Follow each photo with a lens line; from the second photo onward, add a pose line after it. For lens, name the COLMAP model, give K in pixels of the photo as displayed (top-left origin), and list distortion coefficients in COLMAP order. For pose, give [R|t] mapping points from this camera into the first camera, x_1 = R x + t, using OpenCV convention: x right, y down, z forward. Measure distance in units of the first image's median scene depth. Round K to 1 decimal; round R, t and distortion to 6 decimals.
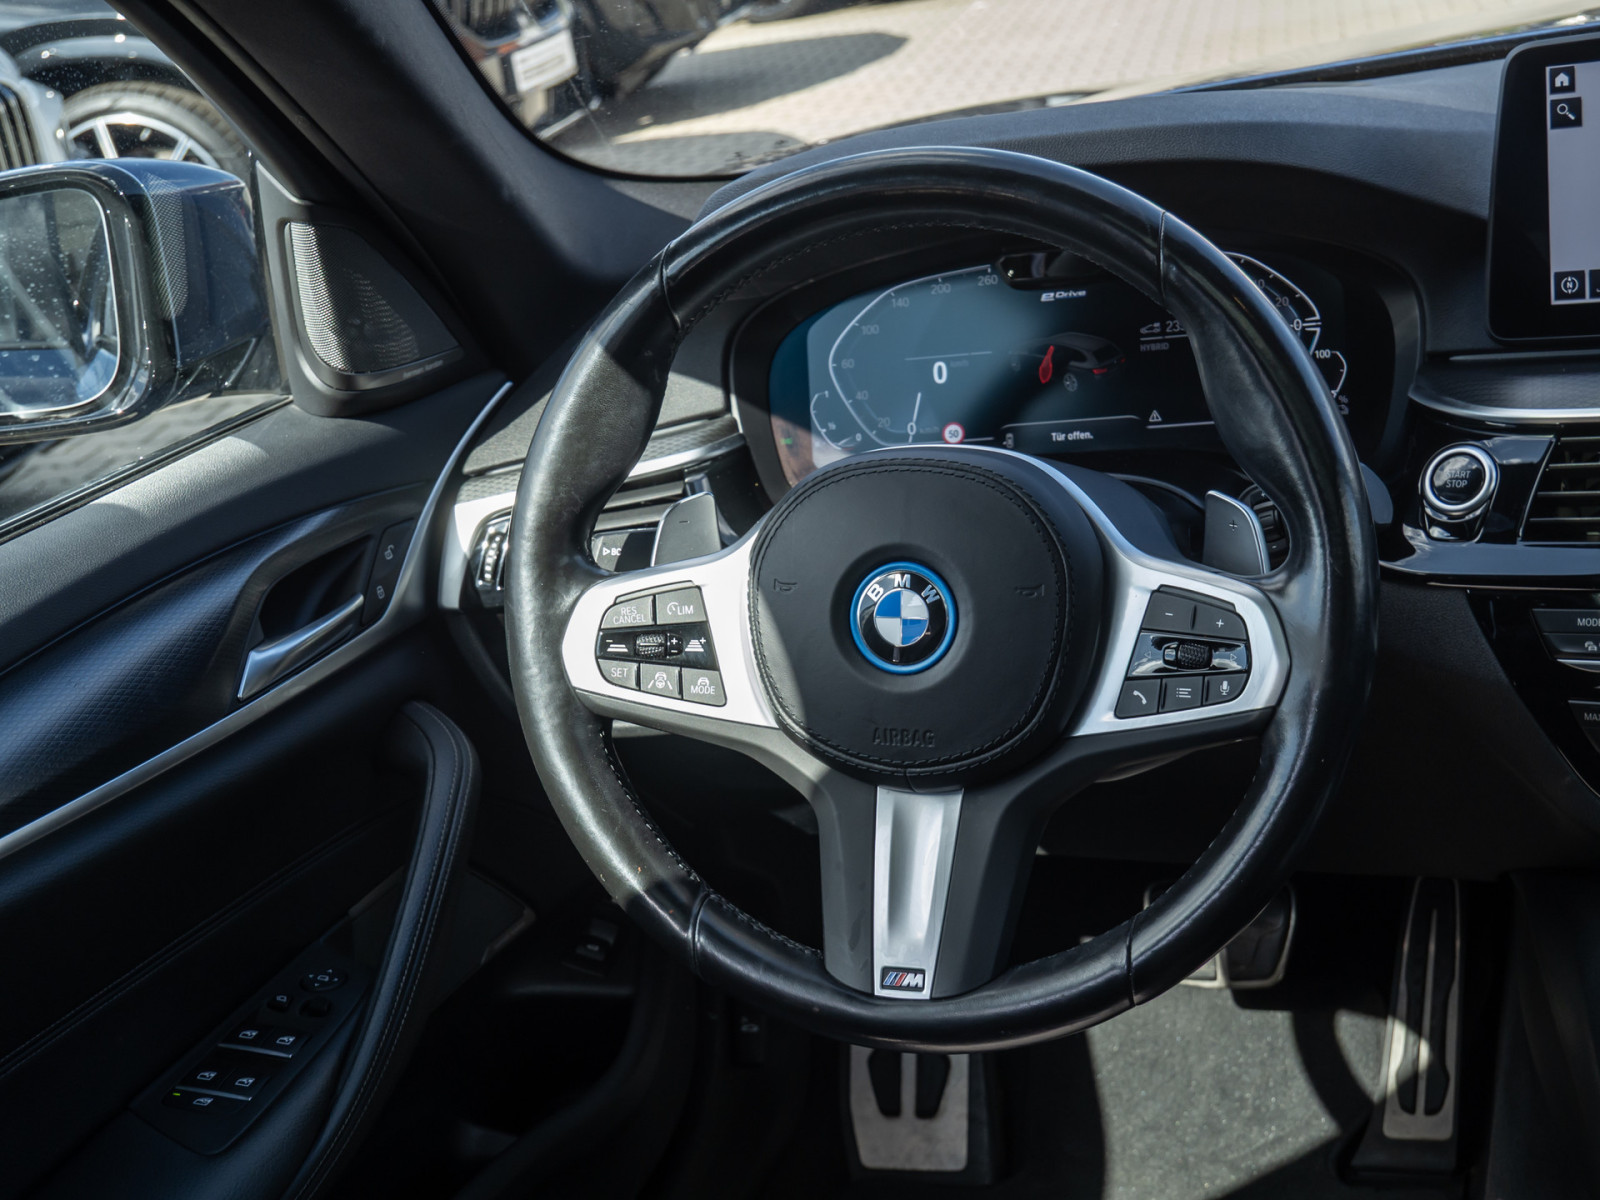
lens RADIAL K [[2284.2, 0, 800.0], [0, 2284.2, 617.0], [0, 0, 1]] dist [0.030977, 0.000000]
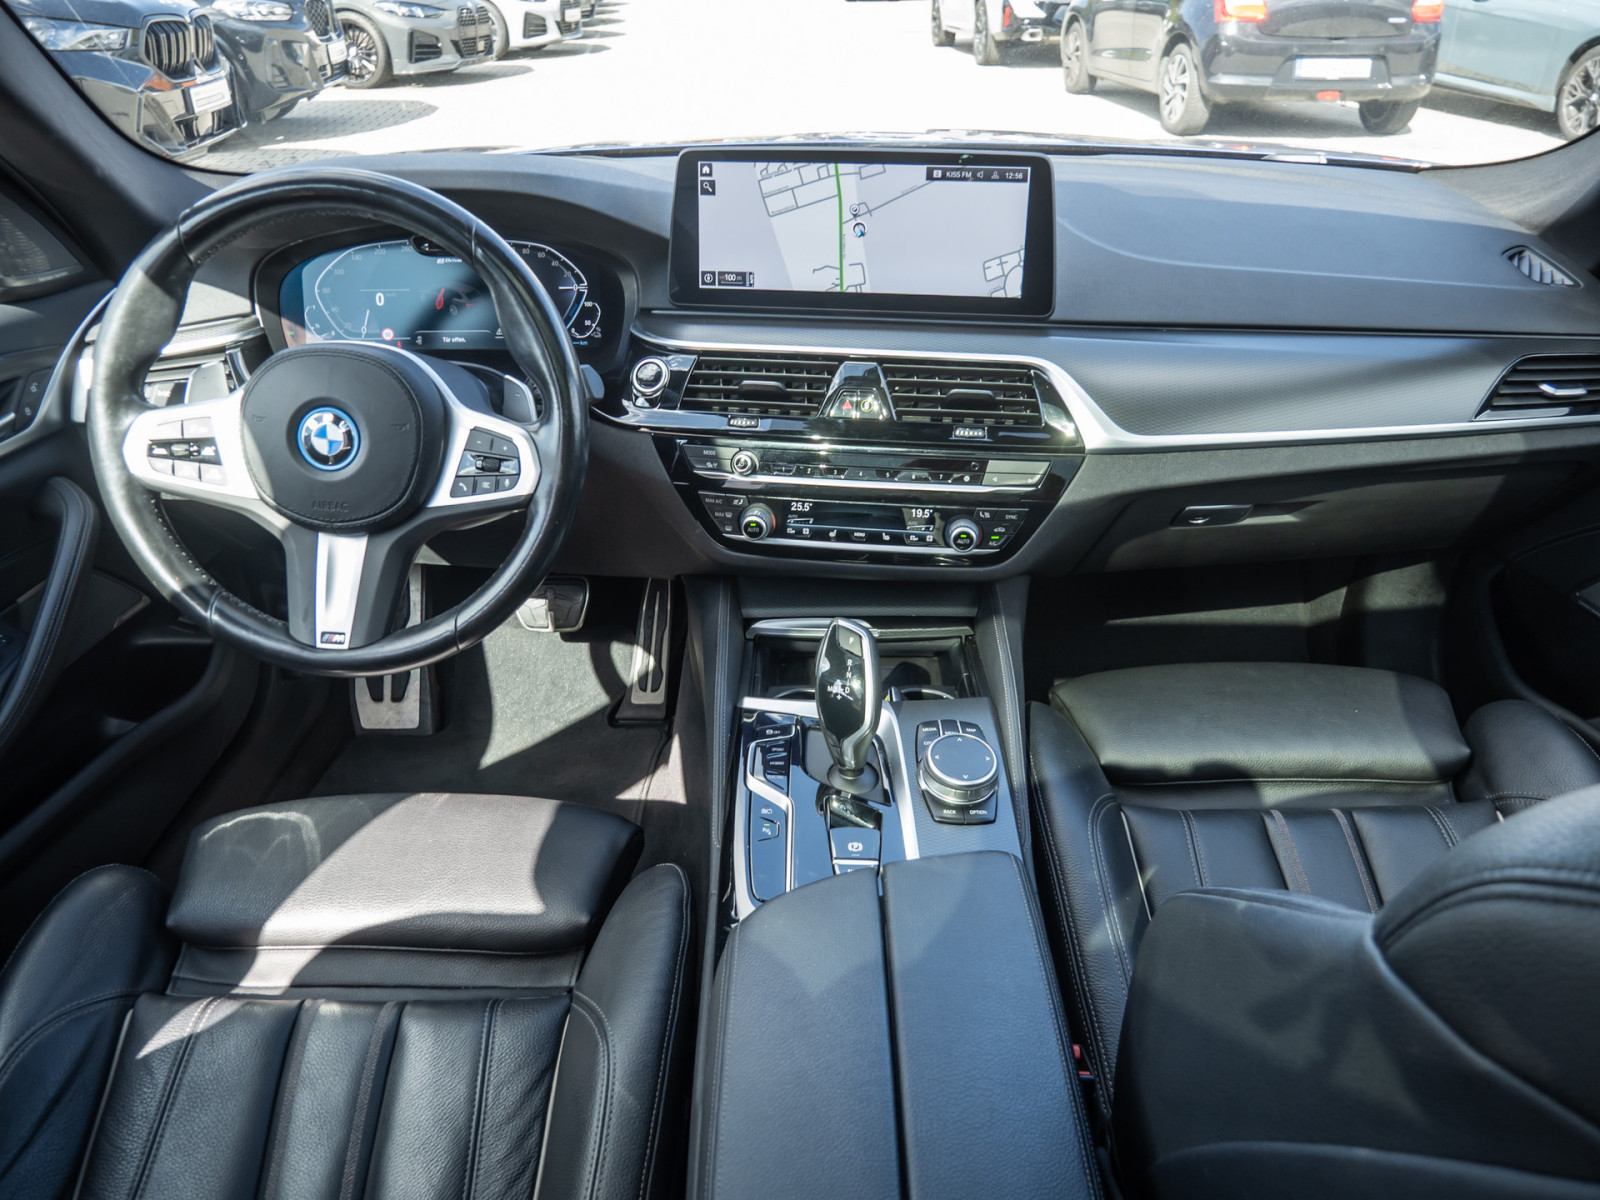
lens RADIAL K [[1160.3, 0, 803.8], [0, 1160.3, 612.8], [0, 0, 1]] dist [-0.048754, 0.013263]
pose [[0.942019, -0.011530, 0.335361, 0.077588], [-0.039728, 0.988548, 0.145583, -0.009398], [-0.333199, -0.150465, 0.930773, 0.014602]]
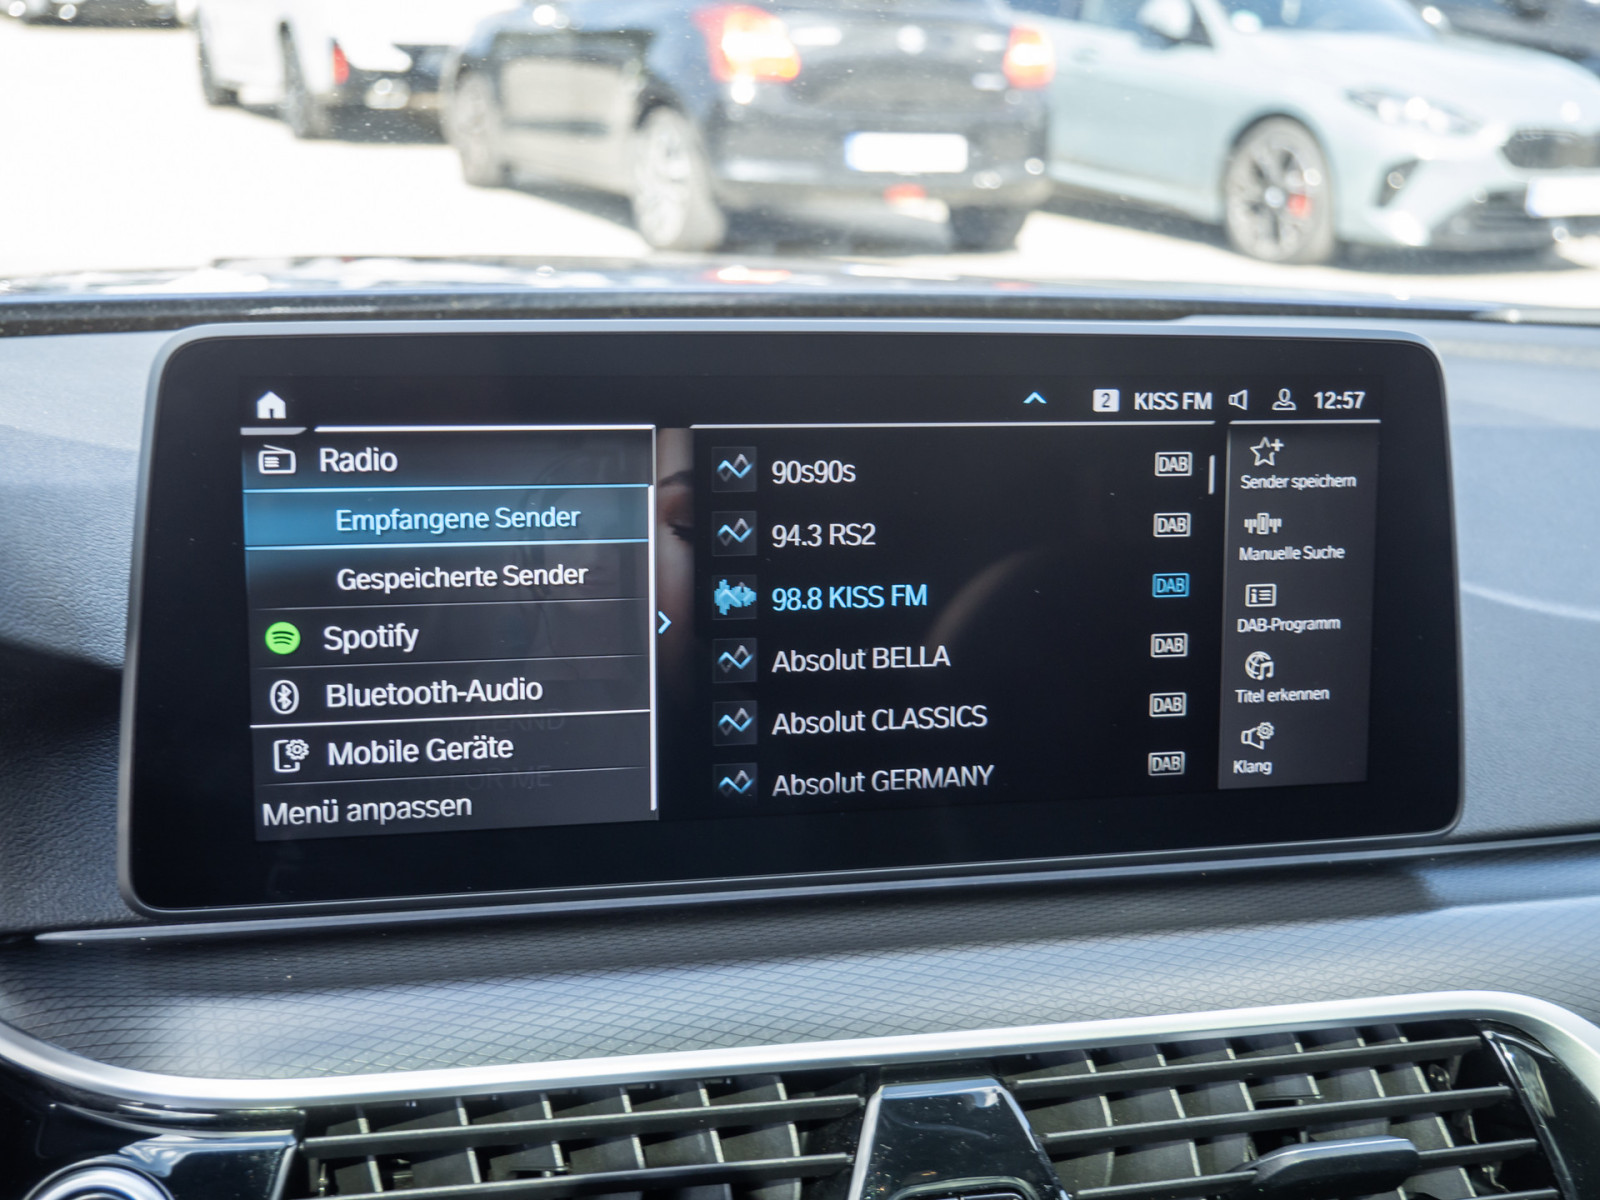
lens RADIAL K [[2033.6, 0, 793.6], [0, 2033.6, 600.0], [0, 0, 1]] dist [0.039683, 0.000000]
pose [[0.748837, 0.011527, 0.662654, 0.117822], [0.054669, 0.995367, -0.079093, -0.146071], [-0.660496, 0.095454, 0.744738, 0.579612]]
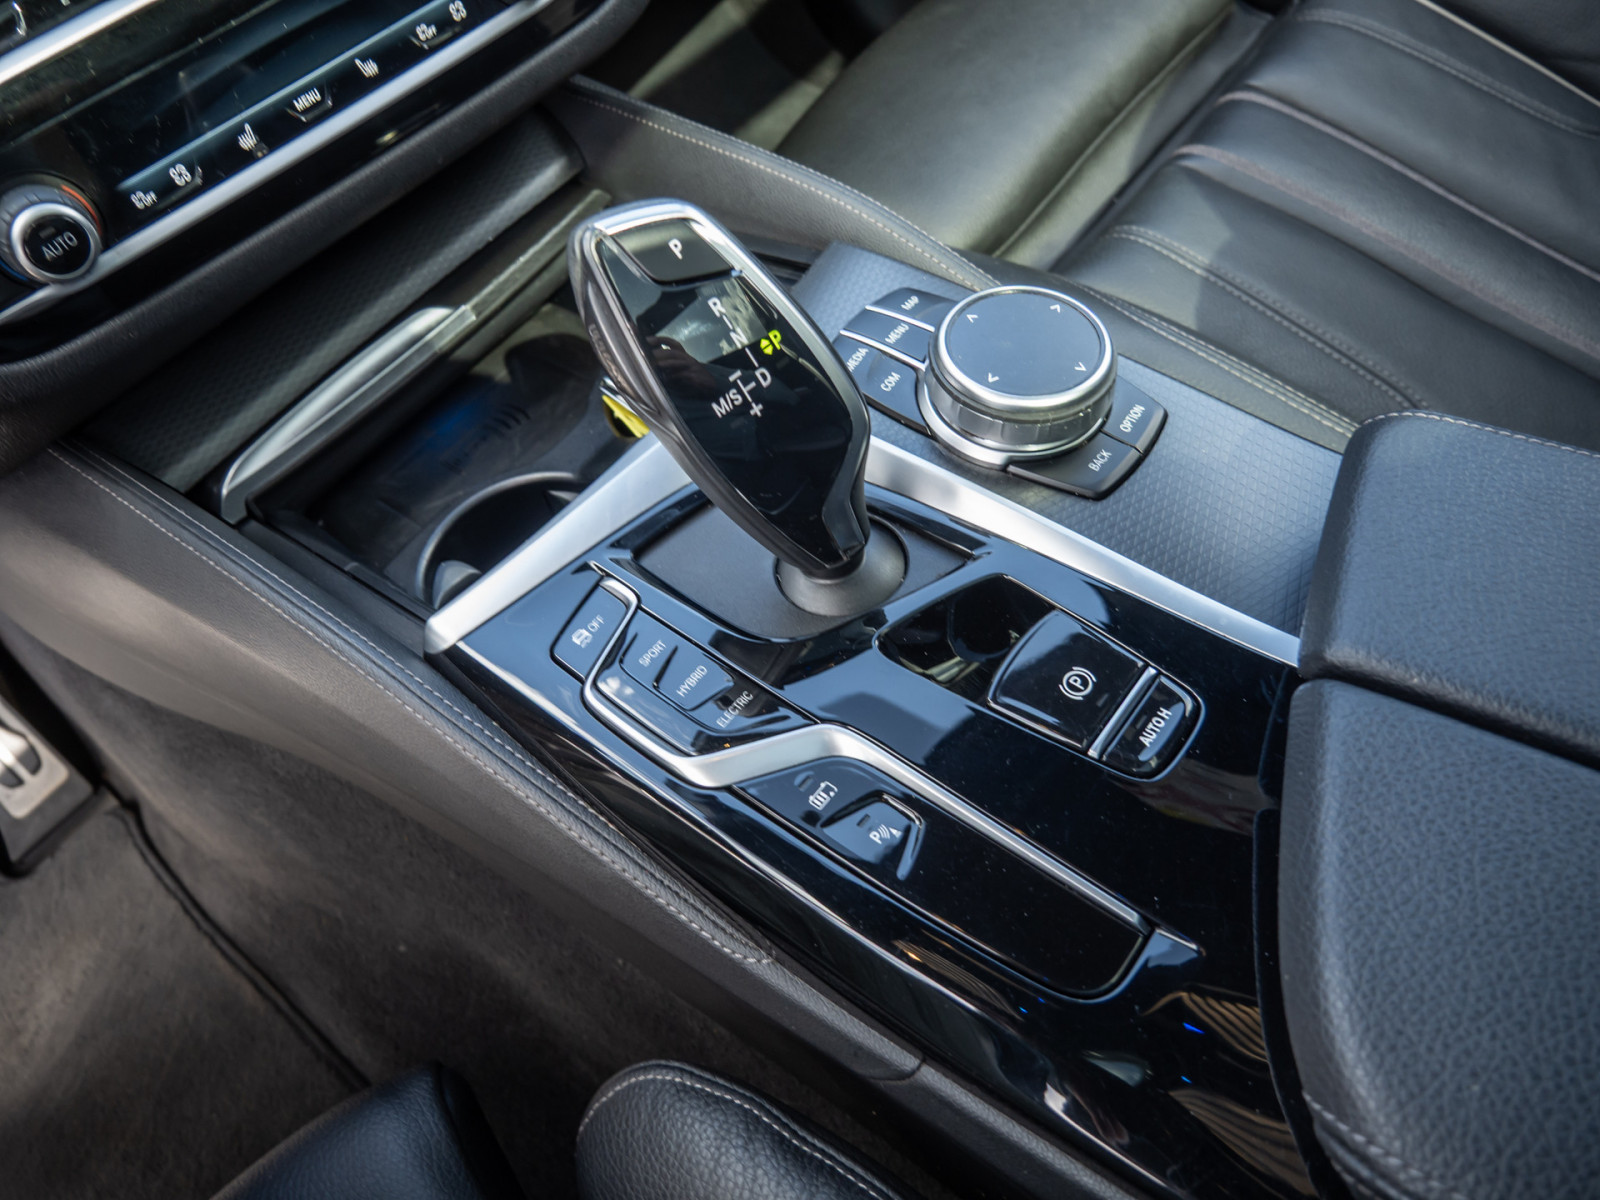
lens RADIAL K [[1160.3, 0, 794.5], [0, 1160.3, 613.1], [0, 0, 1]] dist [-0.048754, 0.013263]
pose [[0.366971, -0.675613, 0.639437, 0.165841], [0.430900, 0.732659, 0.526817, 0.058633], [-0.824413, 0.082207, 0.559986, 0.585341]]
